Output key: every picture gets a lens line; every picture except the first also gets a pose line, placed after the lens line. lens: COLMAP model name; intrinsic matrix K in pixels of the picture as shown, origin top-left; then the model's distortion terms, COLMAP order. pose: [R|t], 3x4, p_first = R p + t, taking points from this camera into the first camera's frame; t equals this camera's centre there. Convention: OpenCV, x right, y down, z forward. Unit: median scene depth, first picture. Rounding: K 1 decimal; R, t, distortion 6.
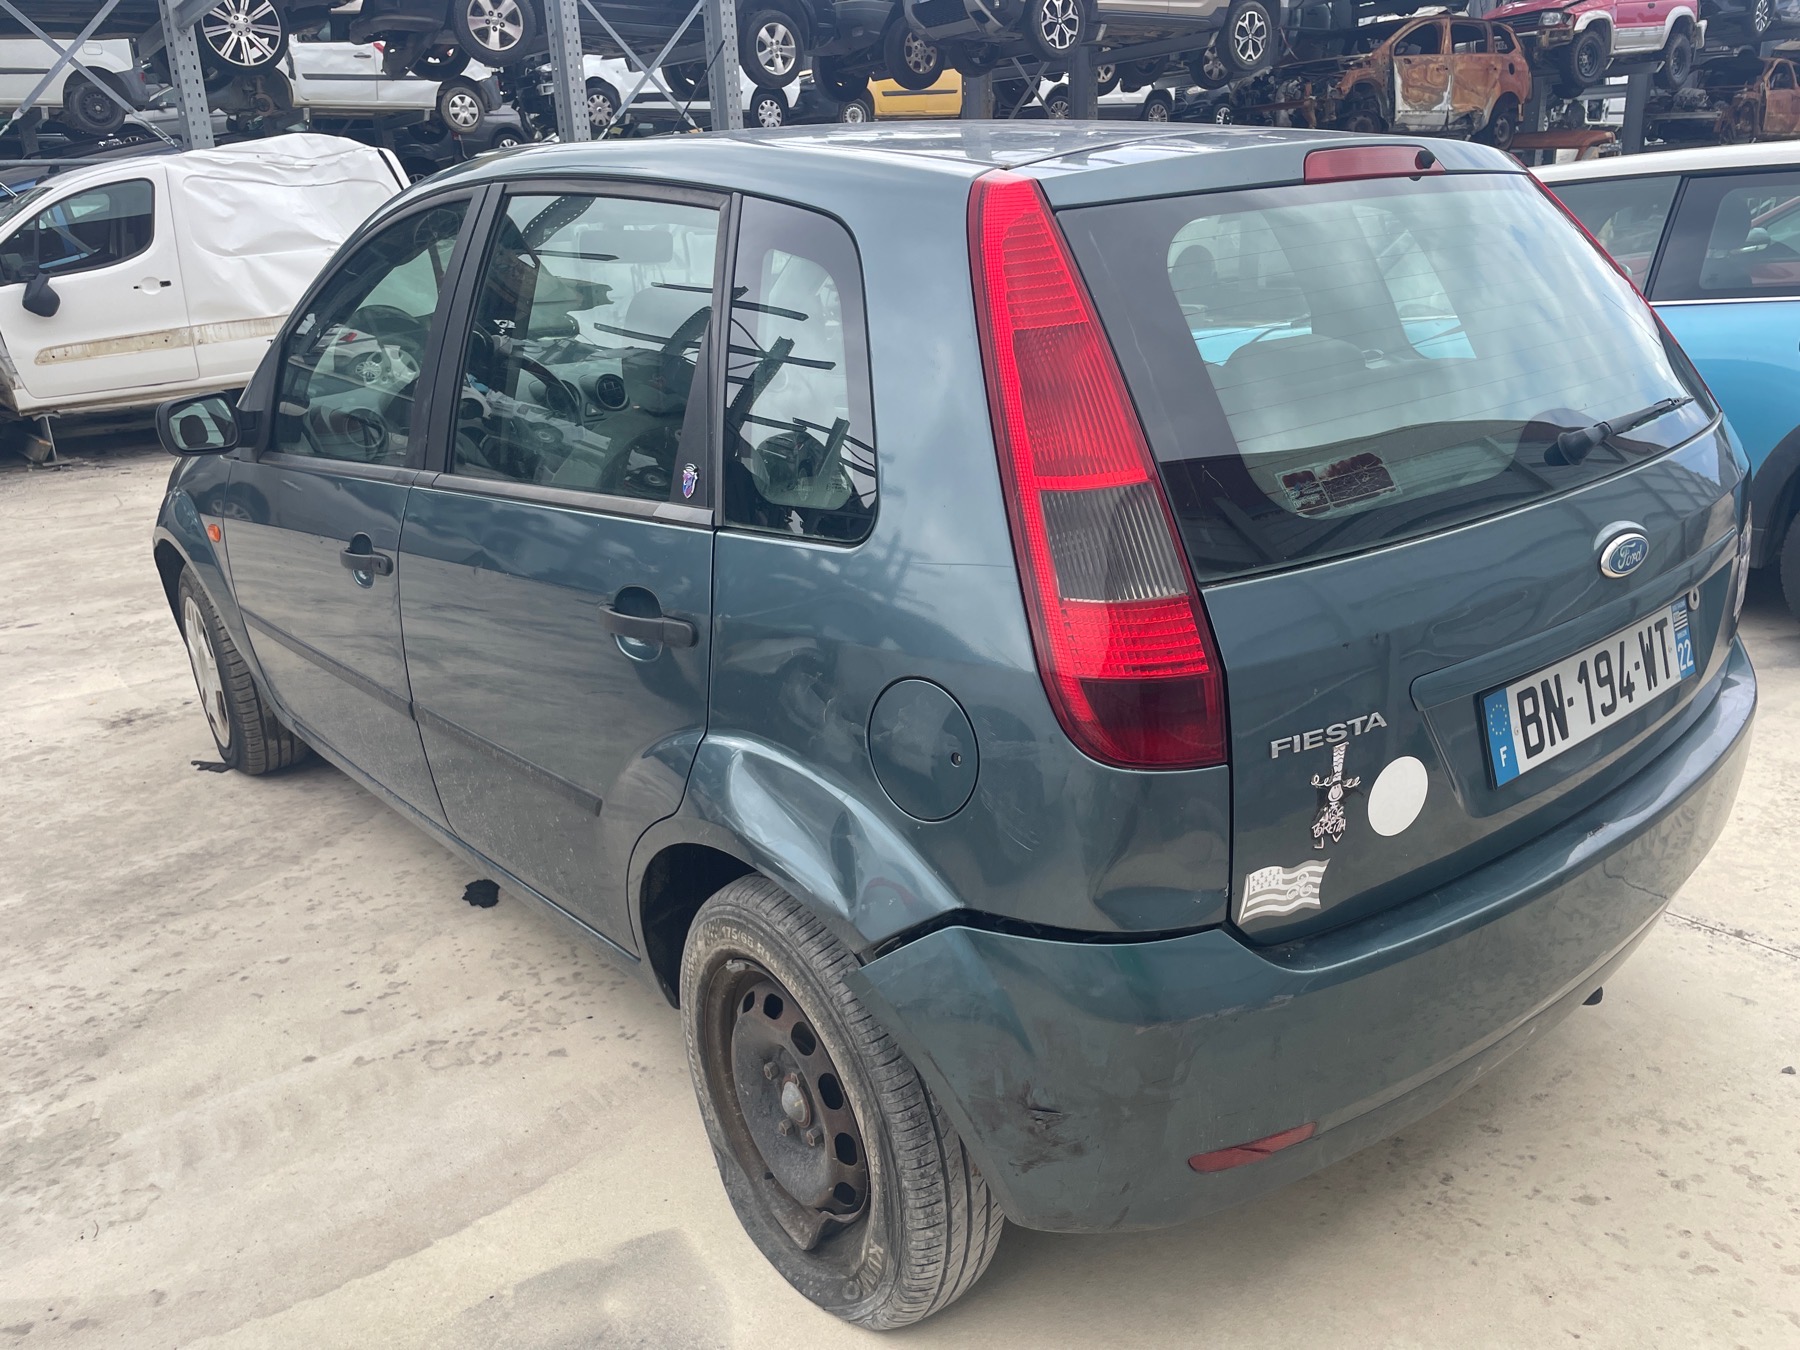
lens RADIAL K [[1338.8, 0, 899.2], [0, 1338.8, 679.8], [0, 0, 1]] dist [0.076937, -0.101551]
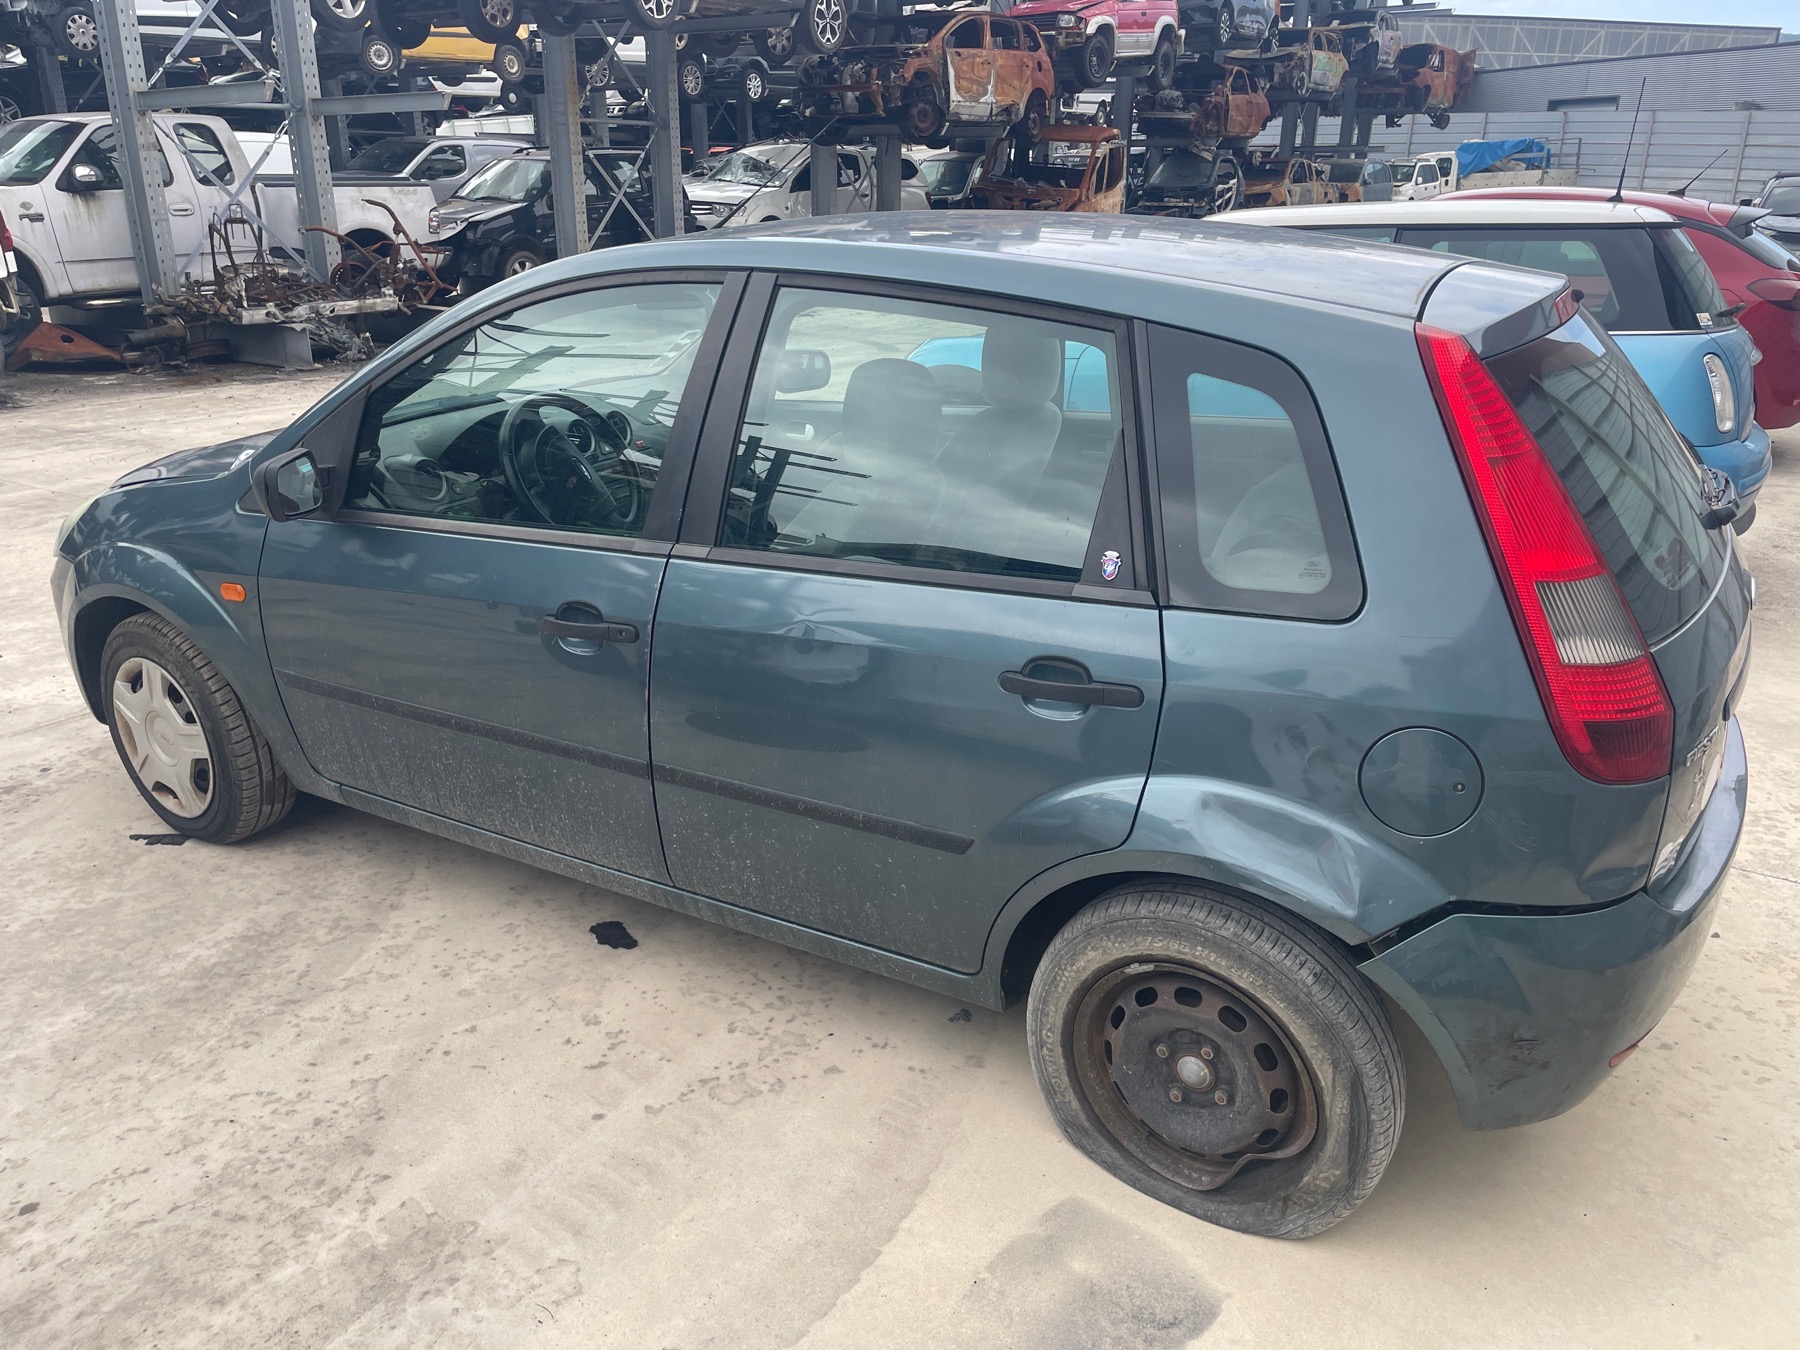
lens RADIAL K [[1329.4, 0, 896.4], [0, 1329.4, 686.7], [0, 0, 1]] dist [0.082738, -0.105234]
pose [[0.942327, -0.075444, 0.326079, -0.677824], [0.063603, 0.996875, 0.046842, -0.102586], [-0.328594, -0.023401, 0.944181, -0.040697]]
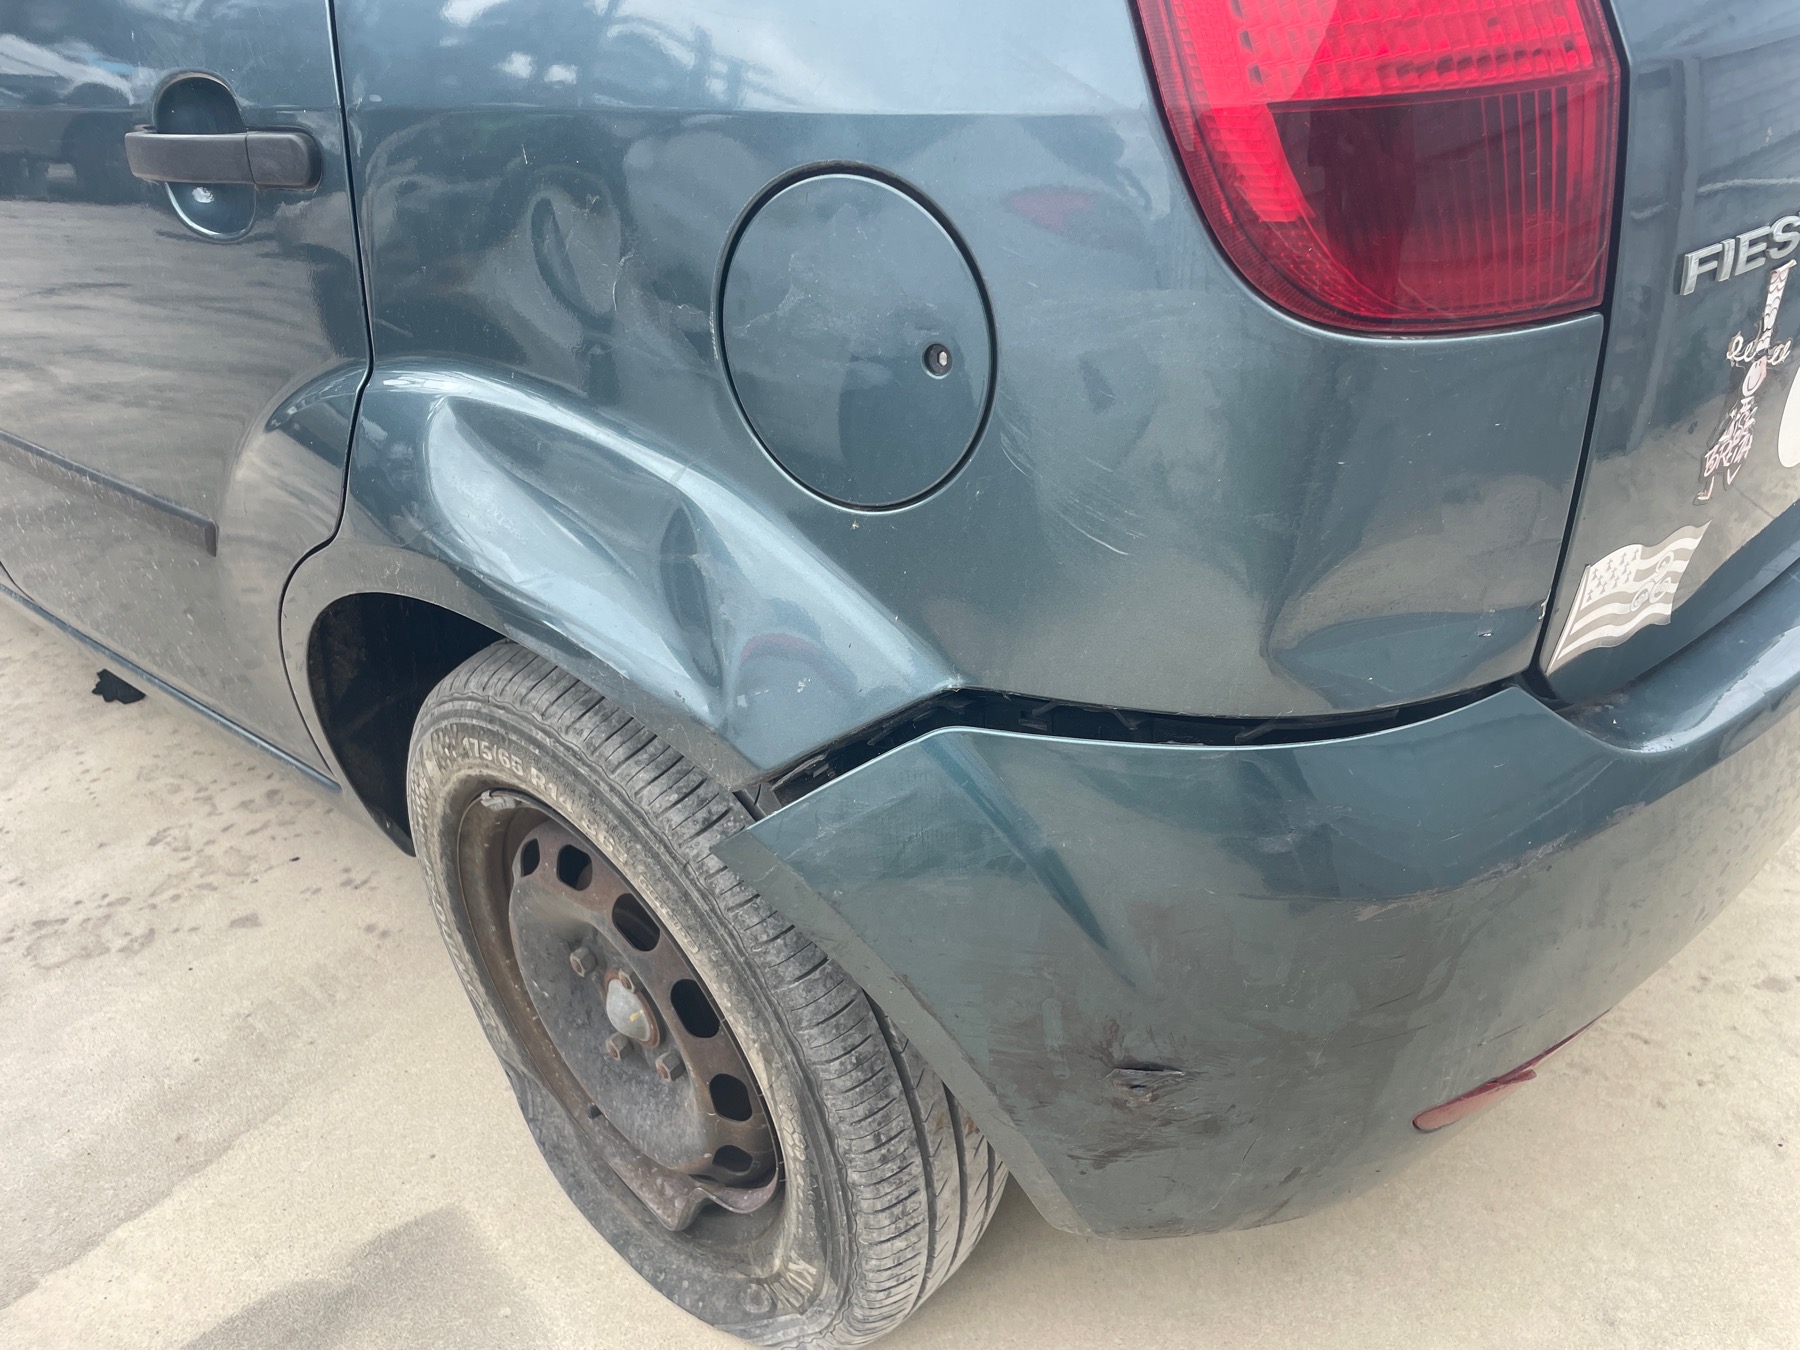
lens RADIAL K [[1367.6, 0, 907.1], [0, 1367.6, 684.3], [0, 0, 1]] dist [0.062635, -0.083514]
pose [[0.985422, -0.089498, 0.144684, -0.031196], [0.056945, 0.974906, 0.215213, 0.050153], [-0.160314, -0.203836, 0.965790, 0.417919]]
